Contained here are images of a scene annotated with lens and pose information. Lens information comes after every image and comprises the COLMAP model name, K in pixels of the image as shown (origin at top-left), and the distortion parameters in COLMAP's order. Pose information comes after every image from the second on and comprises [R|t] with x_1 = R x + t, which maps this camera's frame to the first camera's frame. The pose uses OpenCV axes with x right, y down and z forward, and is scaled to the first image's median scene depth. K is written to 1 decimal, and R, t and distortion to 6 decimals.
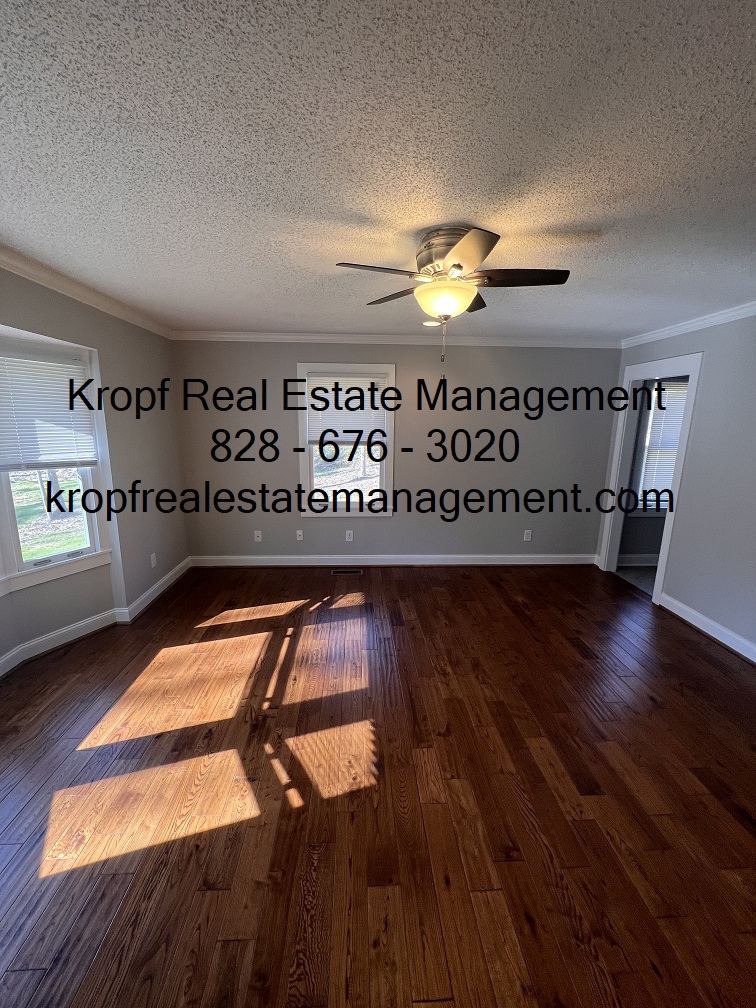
lens RADIAL K [[397.6, 0, 381.0], [0, 397.6, 500.6], [0, 0, 1]] dist [-0.007032, 0.000514]
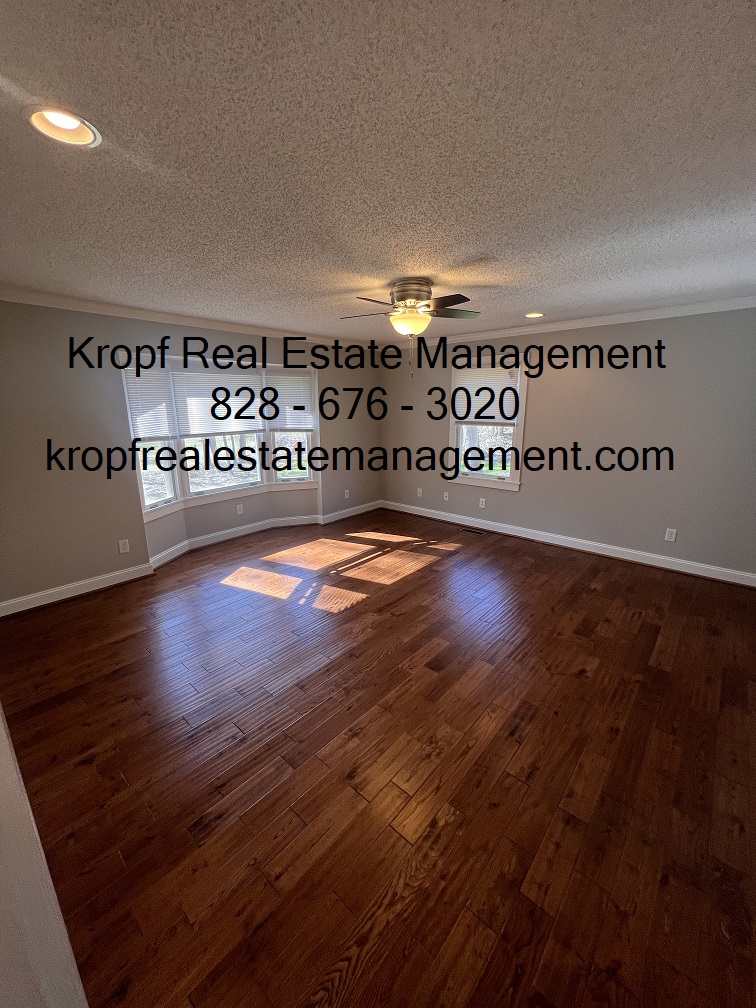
lens RADIAL K [[397.6, 0, 384.0], [0, 397.6, 502.1], [0, 0, 1]] dist [-0.007032, 0.000514]
pose [[0.724584, 0.149425, -0.672793, 0.670500], [-0.121943, 0.988607, 0.088236, 0.022247], [0.678313, 0.018108, 0.734550, -0.090470]]
